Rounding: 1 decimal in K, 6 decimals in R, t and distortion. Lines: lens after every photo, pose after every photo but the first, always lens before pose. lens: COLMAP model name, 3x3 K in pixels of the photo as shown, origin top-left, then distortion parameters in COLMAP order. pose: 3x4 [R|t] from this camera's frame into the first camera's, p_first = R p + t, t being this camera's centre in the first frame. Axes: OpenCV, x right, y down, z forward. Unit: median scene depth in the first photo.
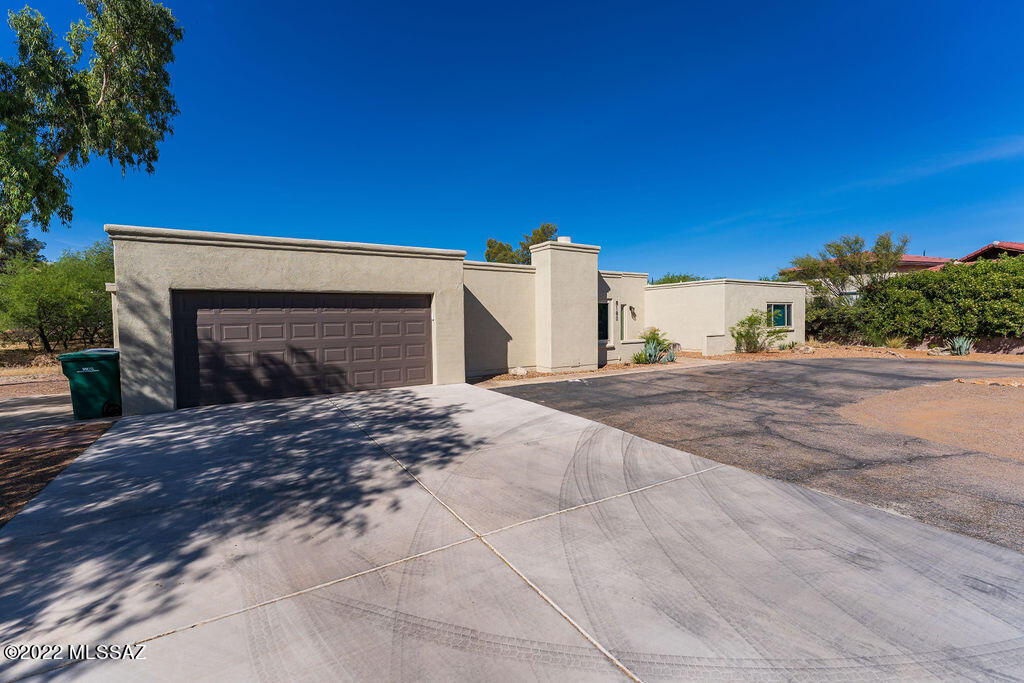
lens RADIAL K [[452.5, 0, 512.0], [0, 452.5, 341.5], [0, 0, 1]] dist [-0.028841, -0.000017]
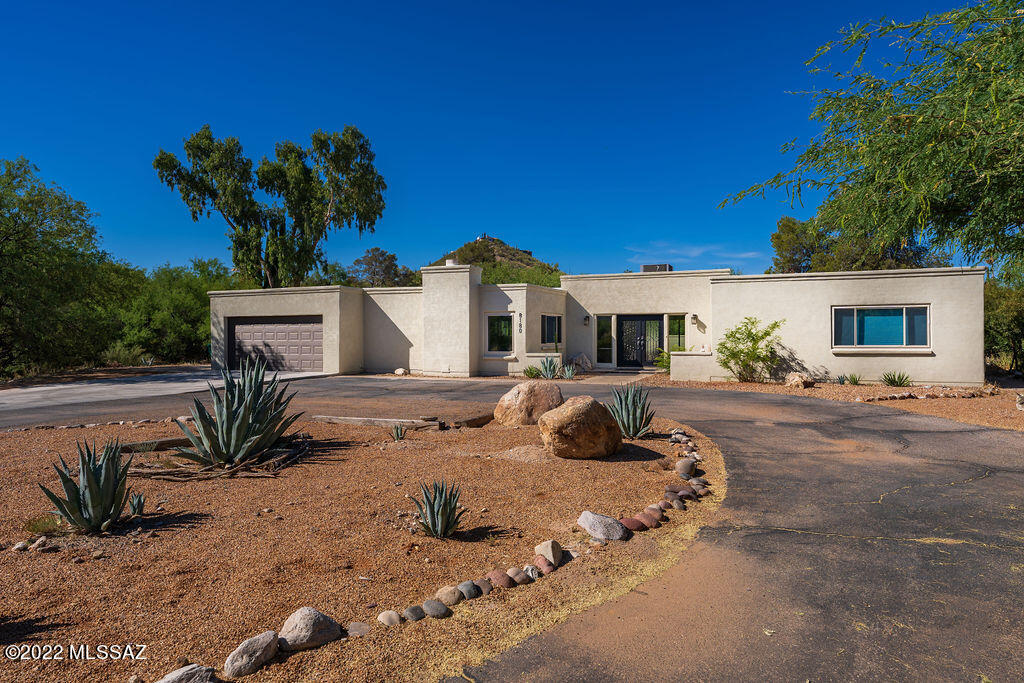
lens RADIAL K [[647.0, 0, 512.0], [0, 647.0, 341.5], [0, 0, 1]] dist [-0.000230, -0.000159]
pose [[0.554528, 0.021423, -0.831889, 2.140286], [-0.044568, 0.998998, -0.003982, -0.029545], [0.830971, 0.039284, 0.554928, 0.280038]]
